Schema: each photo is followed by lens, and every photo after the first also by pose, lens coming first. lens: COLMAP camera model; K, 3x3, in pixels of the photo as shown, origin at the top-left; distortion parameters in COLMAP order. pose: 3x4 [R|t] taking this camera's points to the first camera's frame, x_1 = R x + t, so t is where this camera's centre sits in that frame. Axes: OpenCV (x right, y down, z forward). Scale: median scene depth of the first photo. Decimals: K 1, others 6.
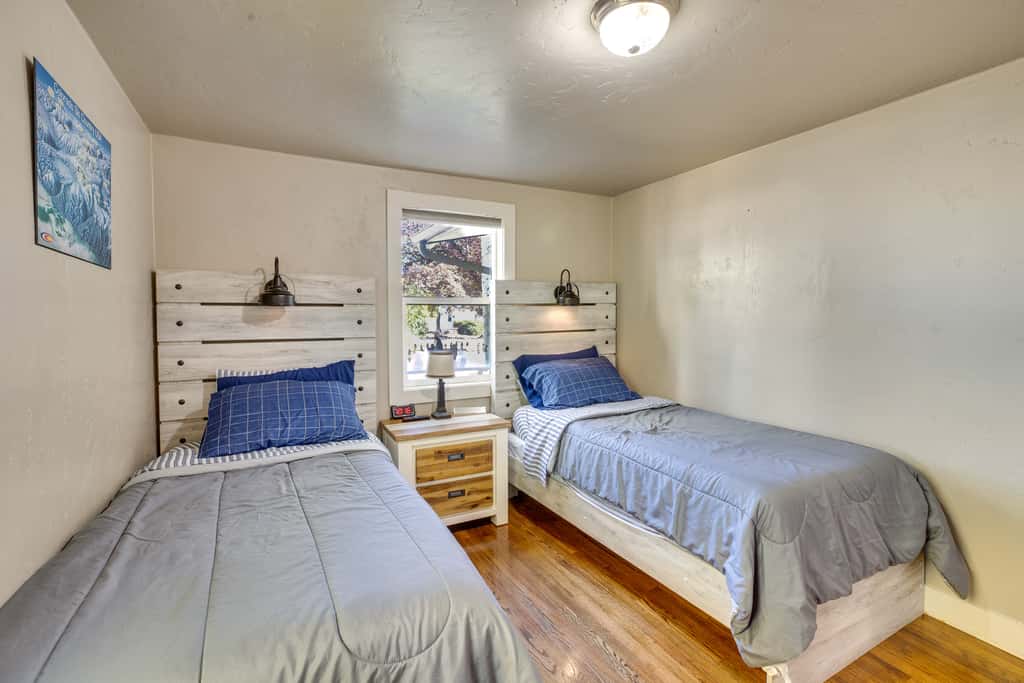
lens RADIAL K [[463.7, 0, 507.4], [0, 463.7, 335.7], [0, 0, 1]] dist [-0.001025, -0.000133]
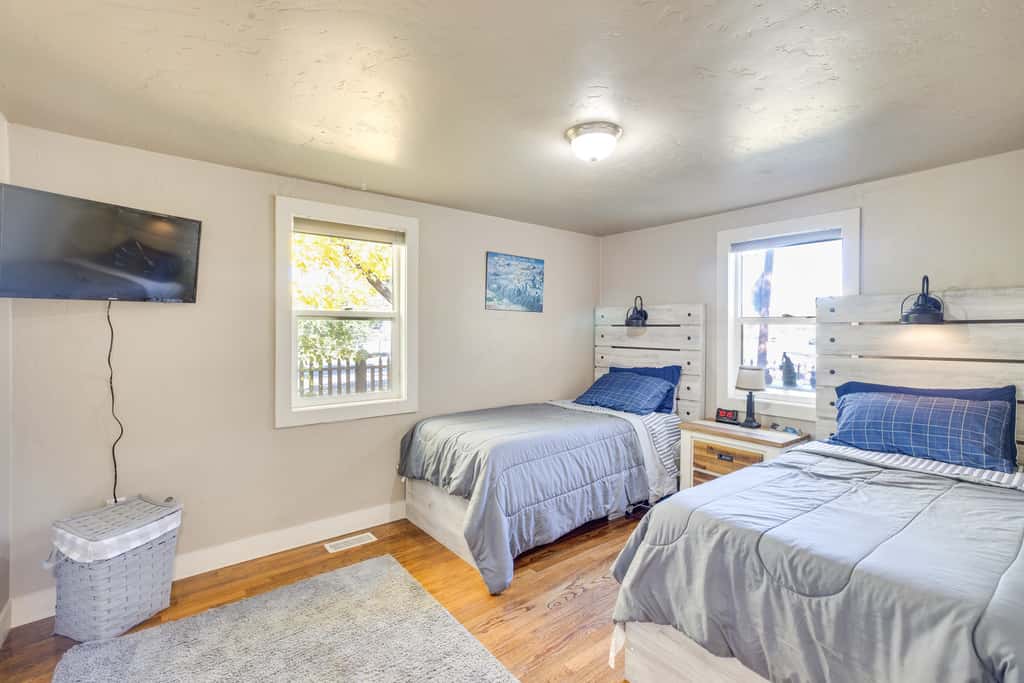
lens RADIAL K [[463.7, 0, 508.1], [0, 463.7, 336.4], [0, 0, 1]] dist [-0.001025, -0.000133]
pose [[0.162609, 0.018997, -0.986508, 0.919163], [-0.053569, 0.998510, 0.010399, -0.020718], [0.985235, 0.051155, 0.163384, 0.266899]]
